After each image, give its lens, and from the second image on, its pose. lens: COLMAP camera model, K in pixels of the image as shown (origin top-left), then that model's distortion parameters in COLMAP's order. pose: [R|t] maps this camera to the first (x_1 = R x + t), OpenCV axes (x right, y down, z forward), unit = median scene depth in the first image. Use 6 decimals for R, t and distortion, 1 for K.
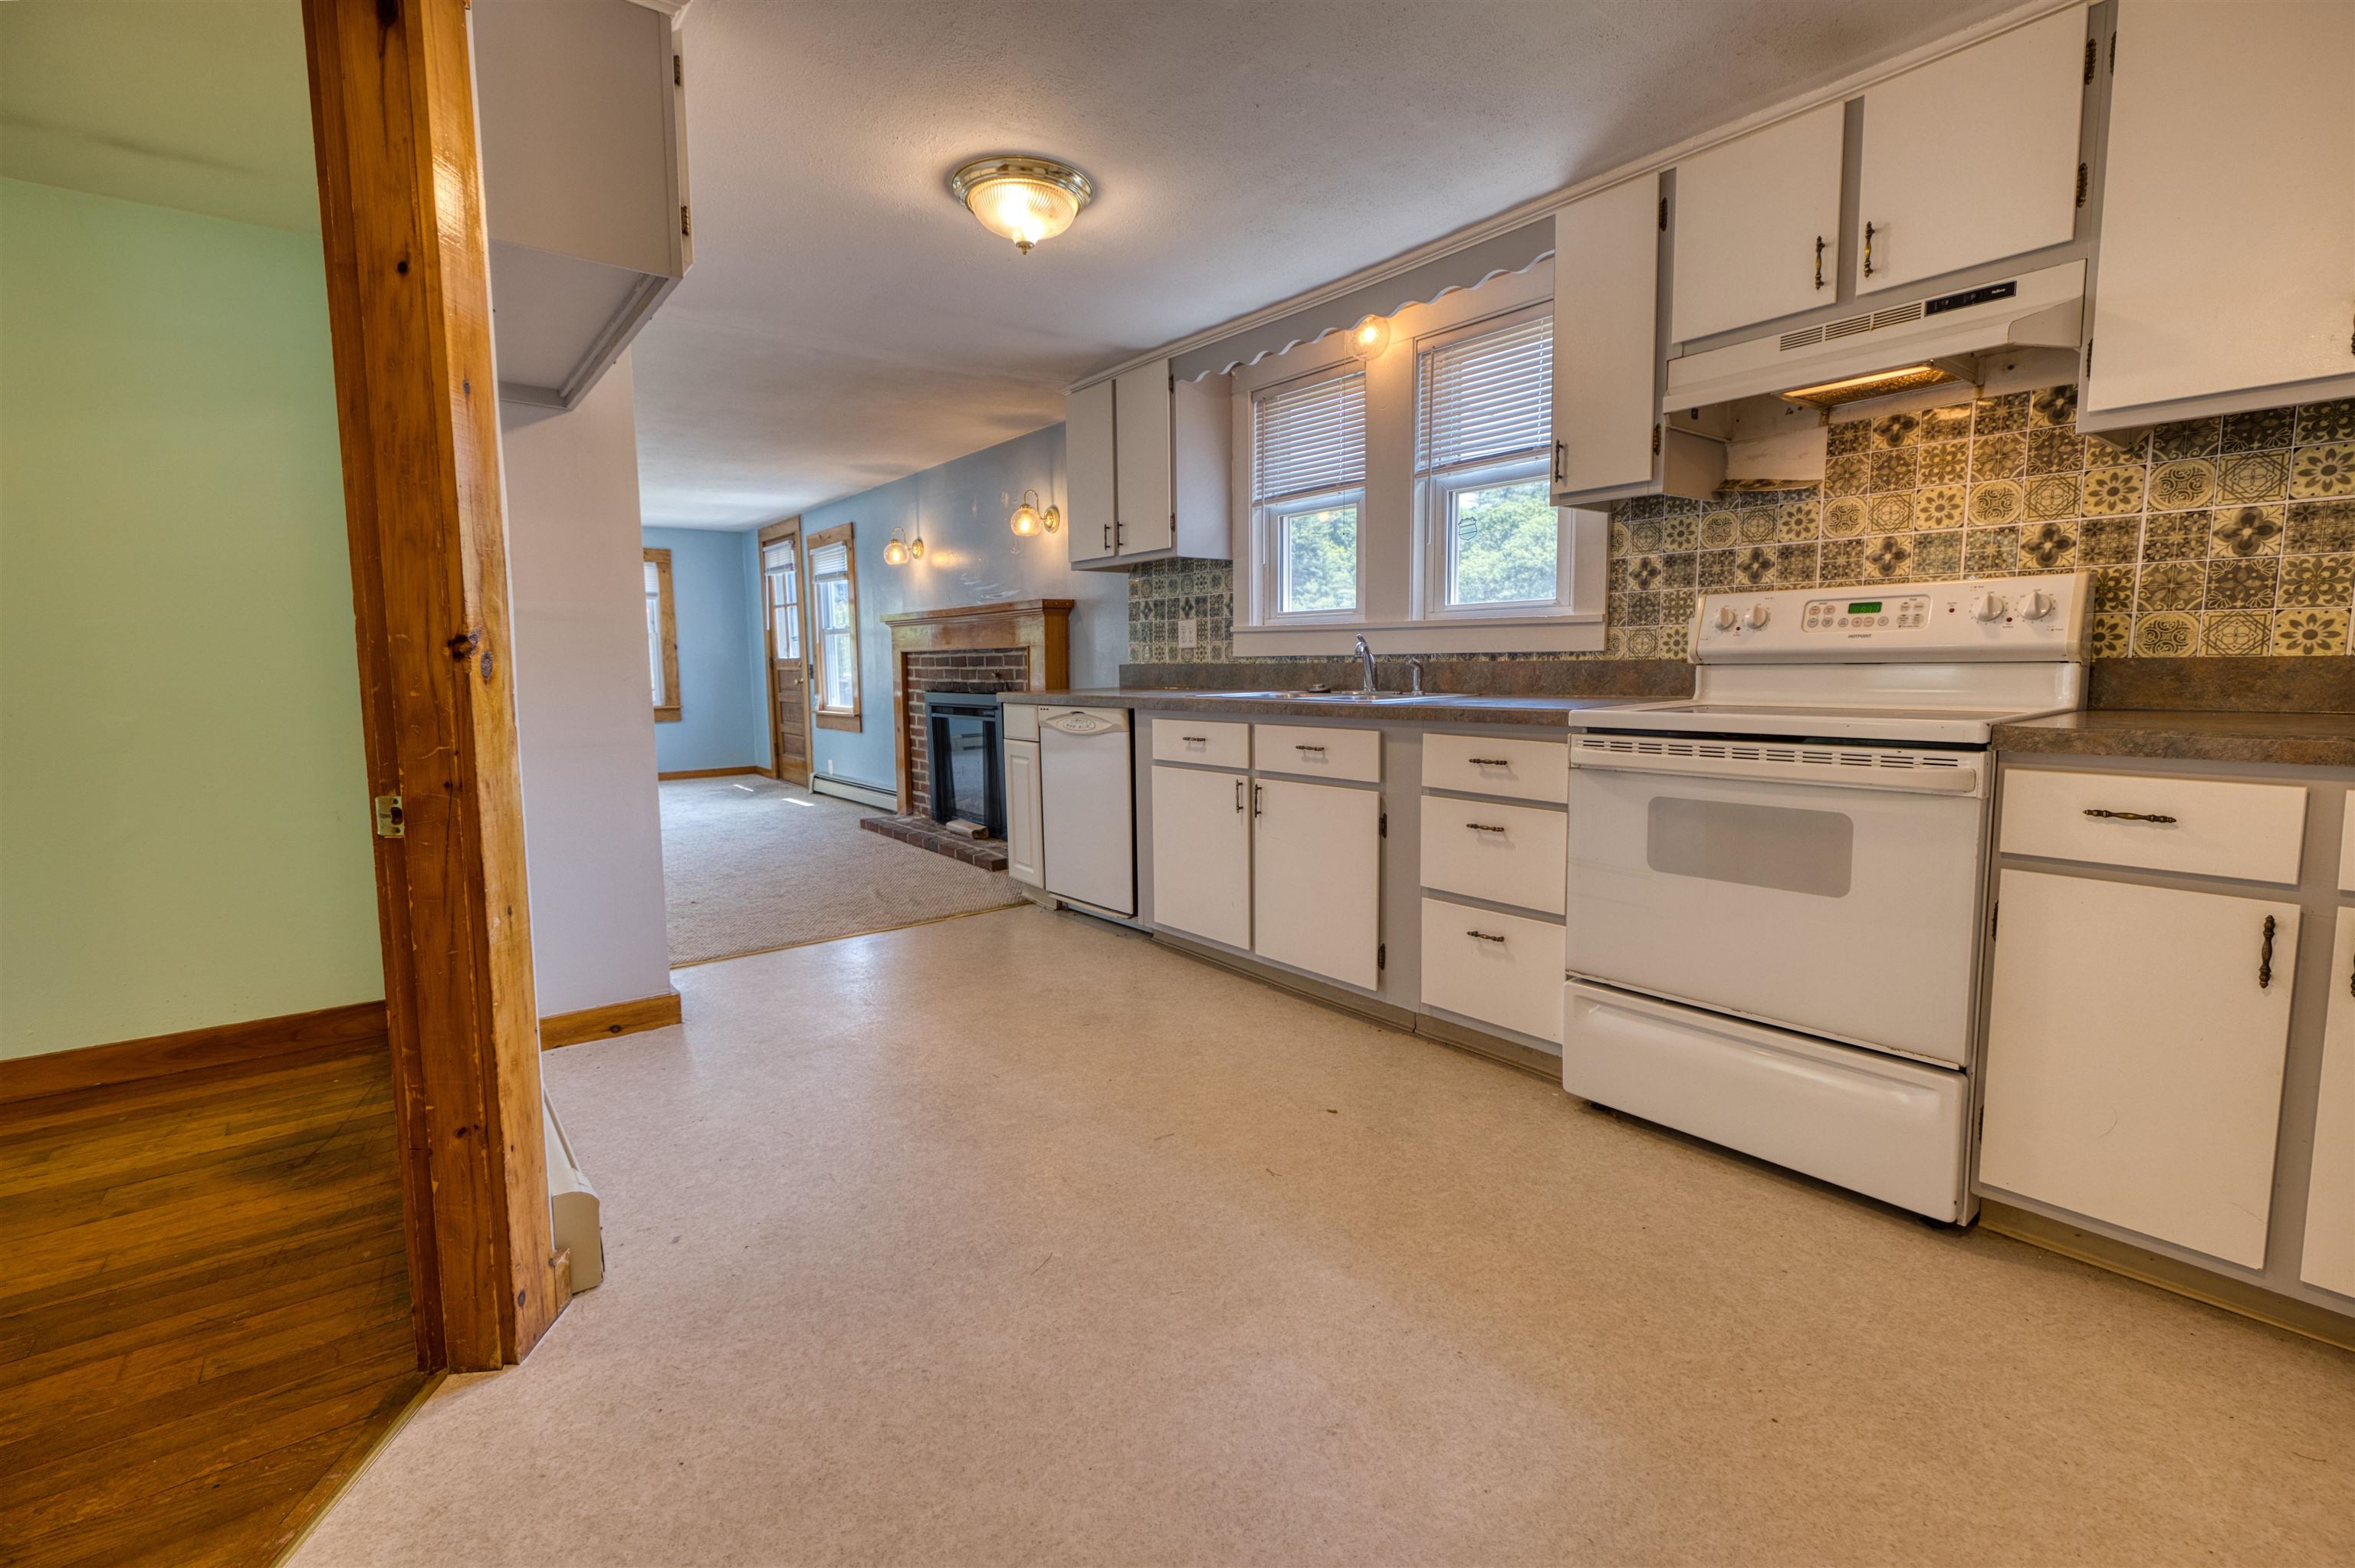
lens RADIAL K [[1041.3, 0, 1182.3], [0, 1041.3, 776.2], [0, 0, 1]] dist [0.000175, -0.000015]
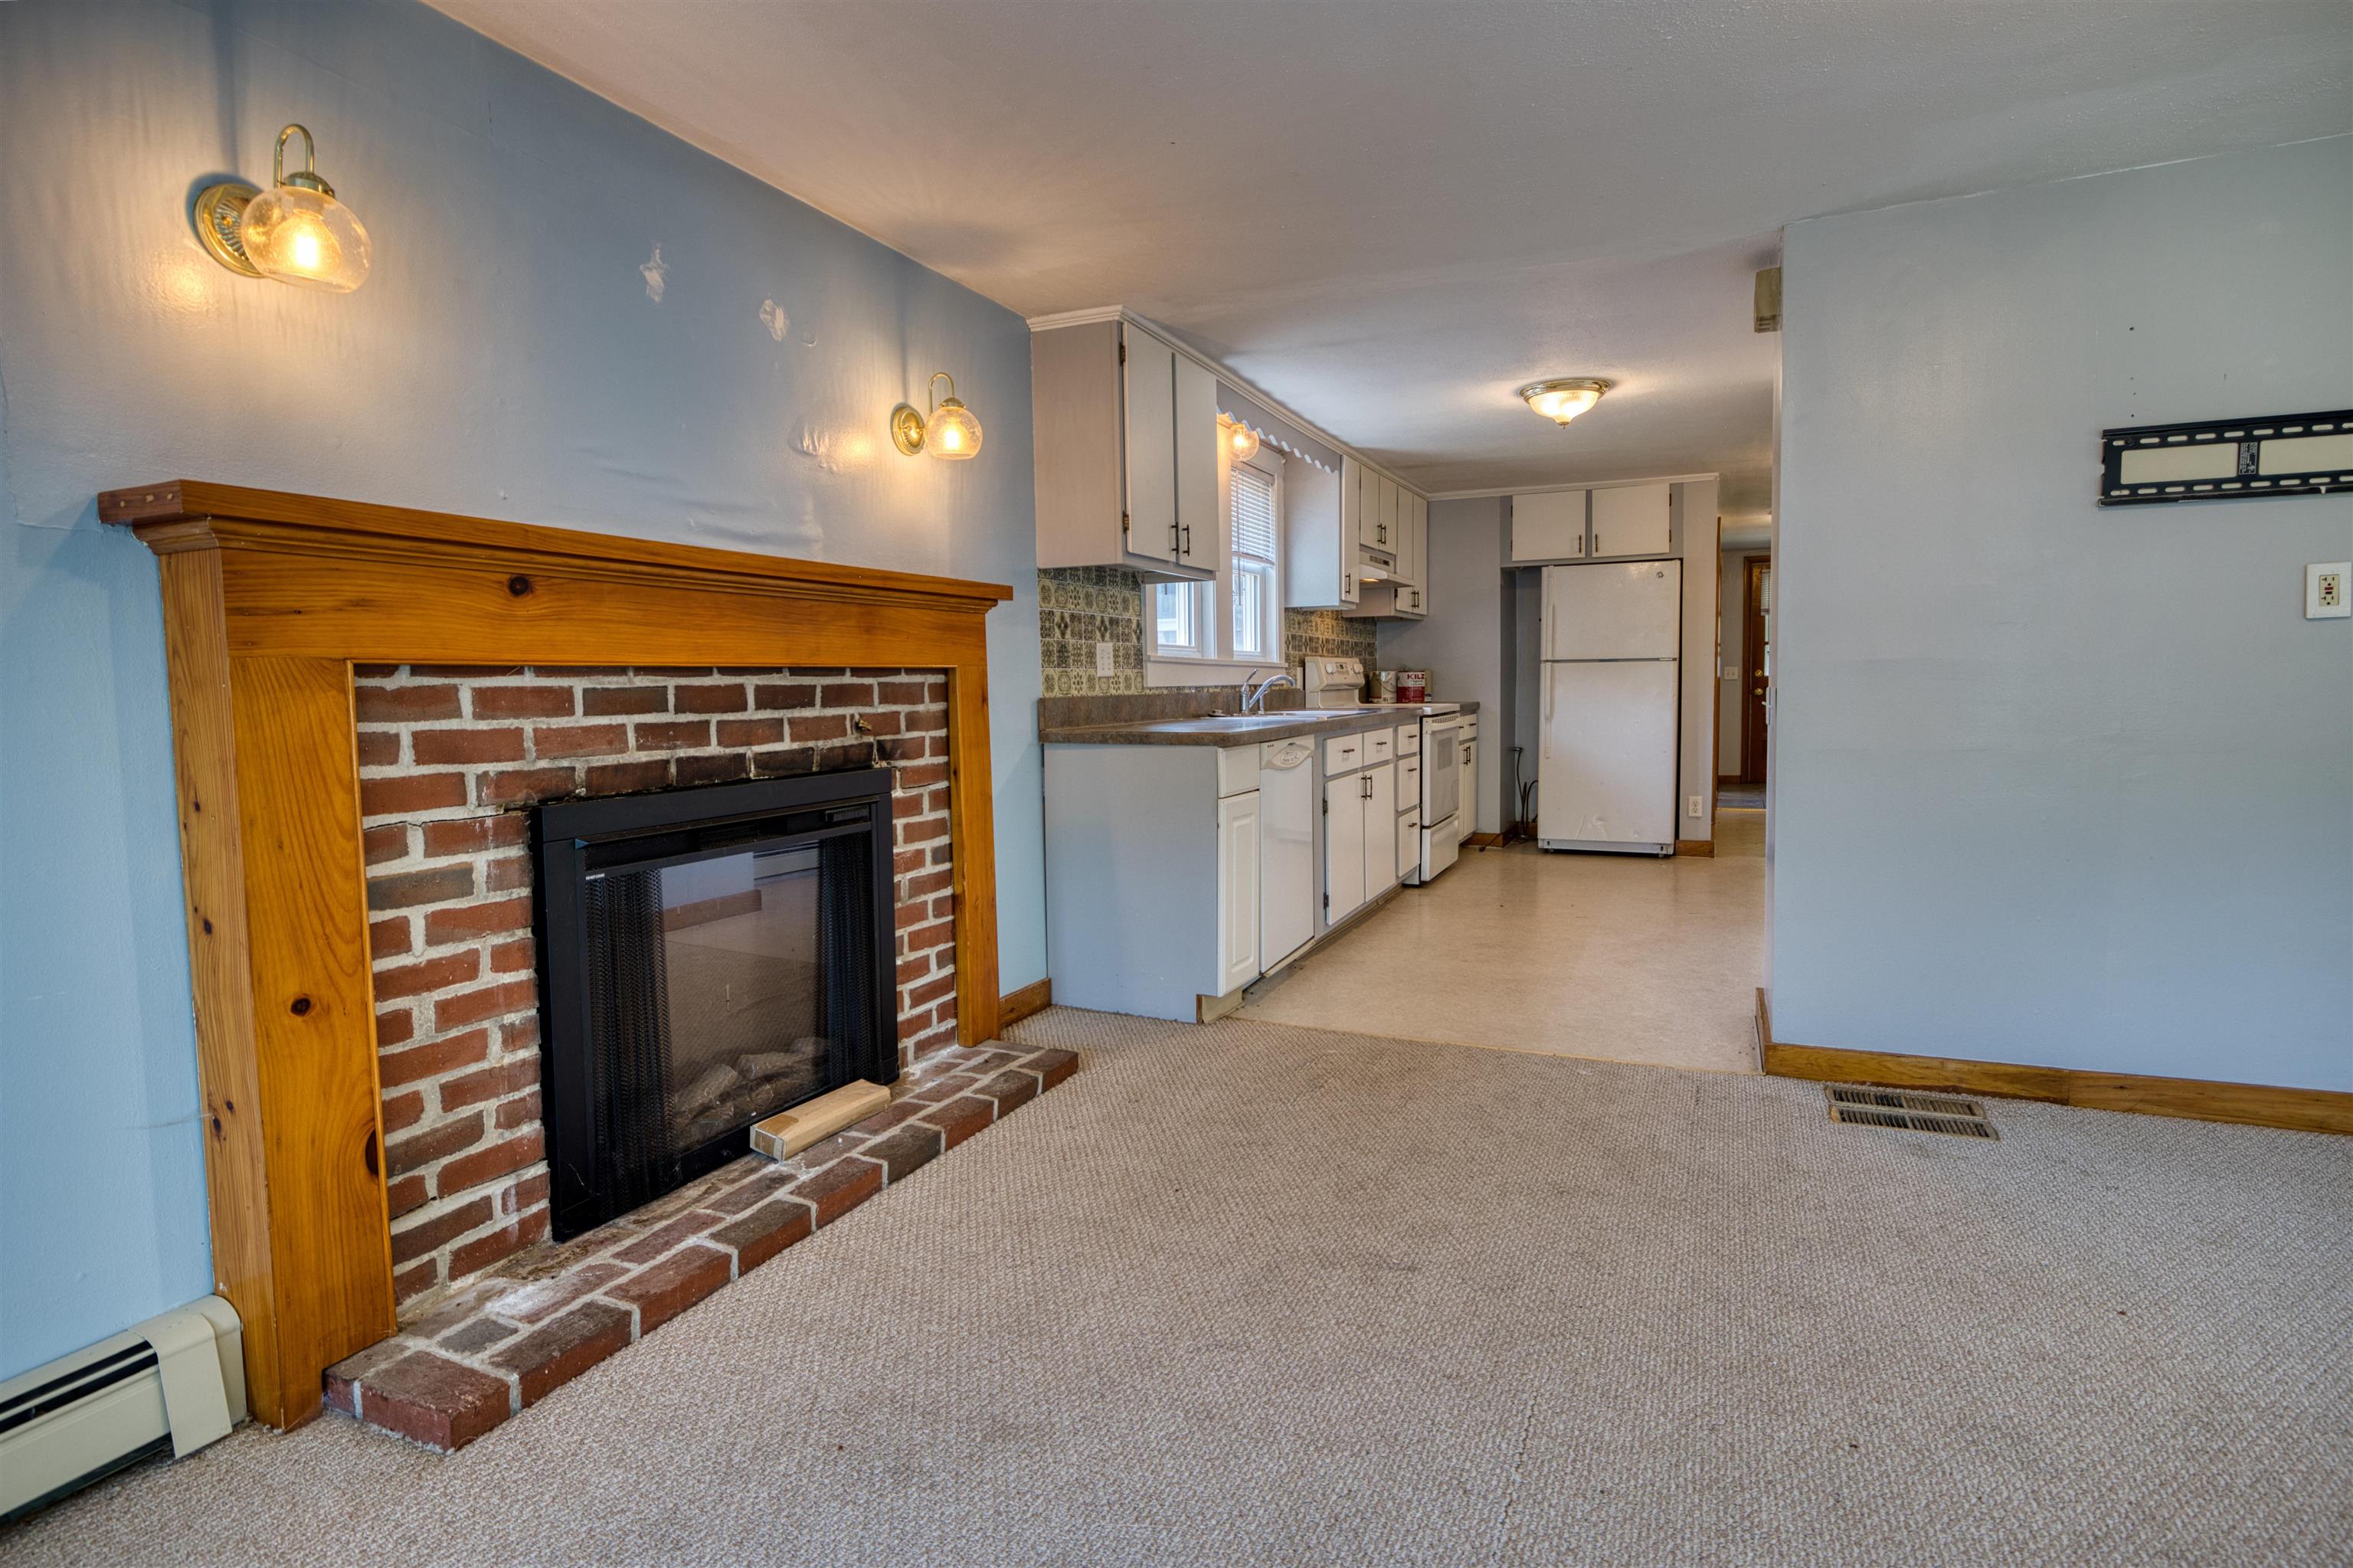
lens RADIAL K [[1202.4, 0, 1176.5], [0, 1202.4, 784.0], [0, 0, 1]] dist [0.002386, 0.000484]
pose [[-0.471414, -0.050453, 0.880468, -1.227703], [0.122881, 0.984866, 0.122228, -0.209799], [-0.873309, 0.165813, -0.458080, 1.974329]]
